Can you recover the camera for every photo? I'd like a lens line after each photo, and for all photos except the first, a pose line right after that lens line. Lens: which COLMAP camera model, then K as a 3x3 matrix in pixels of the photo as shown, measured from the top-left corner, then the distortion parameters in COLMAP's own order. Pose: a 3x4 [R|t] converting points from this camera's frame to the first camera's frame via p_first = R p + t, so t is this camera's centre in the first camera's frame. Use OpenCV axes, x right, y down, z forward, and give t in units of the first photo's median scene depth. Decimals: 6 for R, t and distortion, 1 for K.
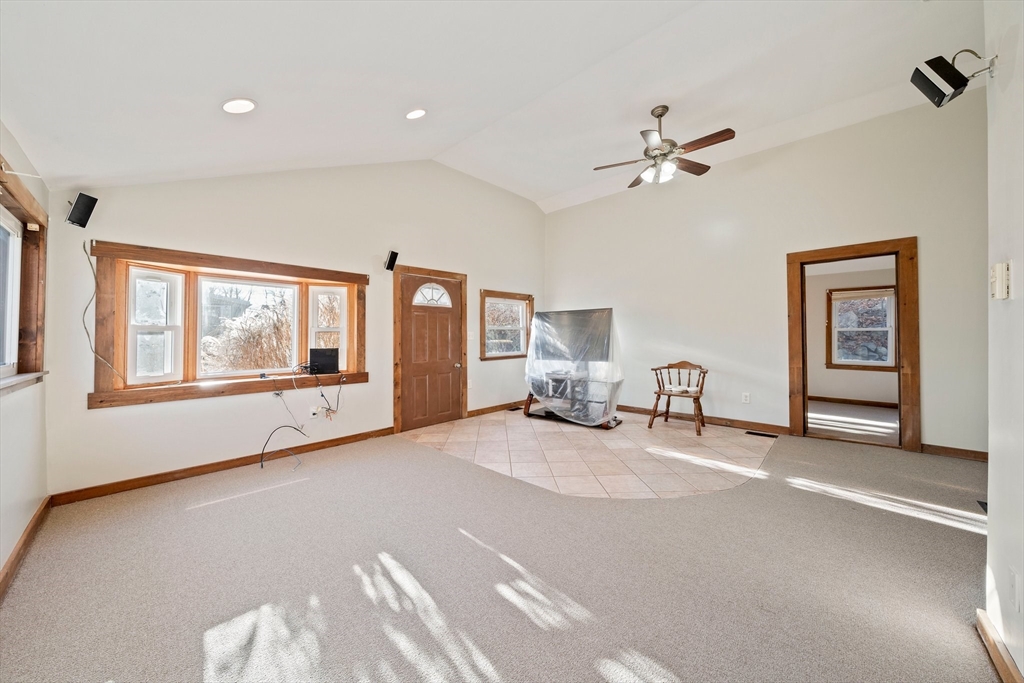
lens RADIAL K [[353.6, 0, 516.1], [0, 353.6, 335.6], [0, 0, 1]] dist [-0.006757, -0.000027]
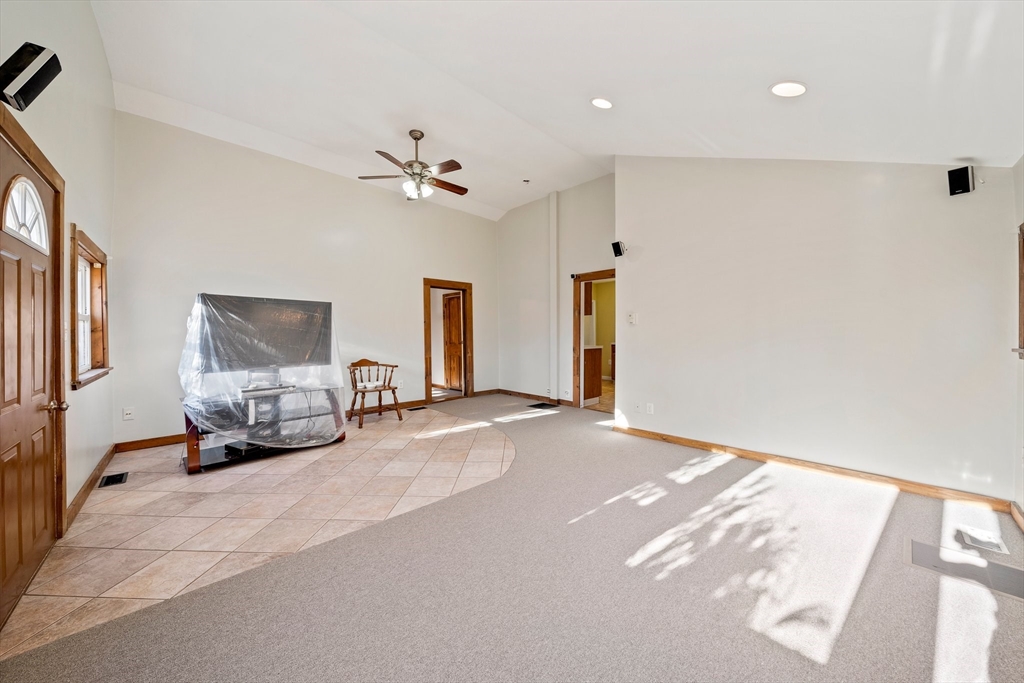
lens RADIAL K [[353.6, 0, 490.1], [0, 353.6, 338.1], [0, 0, 1]] dist [-0.006757, -0.000027]
pose [[0.098377, 0.000089, 0.995149, -0.740830], [-0.002450, 0.999997, 0.000153, 0.011399], [-0.995146, -0.002453, 0.098377, 0.703137]]
